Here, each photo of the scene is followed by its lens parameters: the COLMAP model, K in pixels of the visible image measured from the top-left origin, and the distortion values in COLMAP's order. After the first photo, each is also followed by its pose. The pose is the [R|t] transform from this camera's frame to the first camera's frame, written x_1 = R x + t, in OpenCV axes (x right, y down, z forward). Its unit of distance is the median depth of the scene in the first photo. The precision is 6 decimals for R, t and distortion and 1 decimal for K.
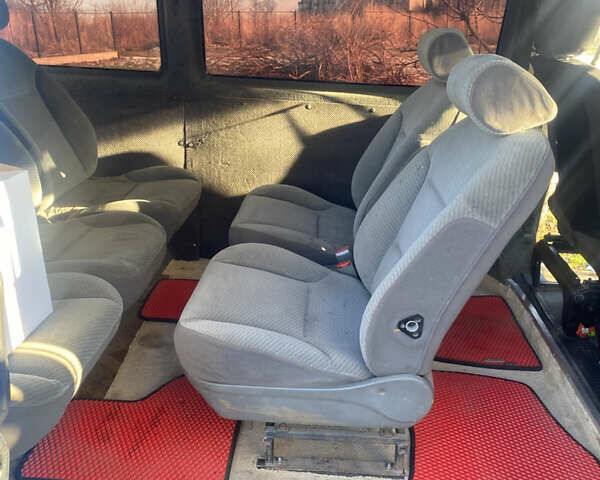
lens RADIAL K [[607.3, 0, 300.0], [0, 607.3, 240.0], [0, 0, 1]] dist [0.150570, -0.344393]
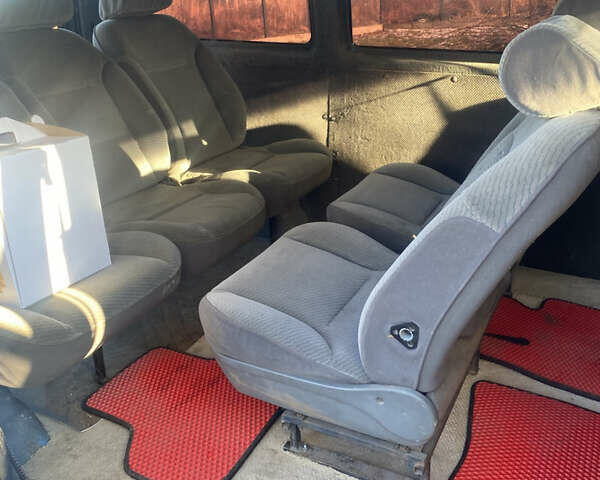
lens RADIAL K [[607.3, 0, 300.0], [0, 607.3, 240.0], [0, 0, 1]] dist [0.150570, -0.344393]
pose [[0.909972, 0.113488, -0.398838, 0.207755], [-0.096661, 0.993377, 0.062124, -0.018029], [0.403247, -0.017979, 0.914915, 0.077271]]
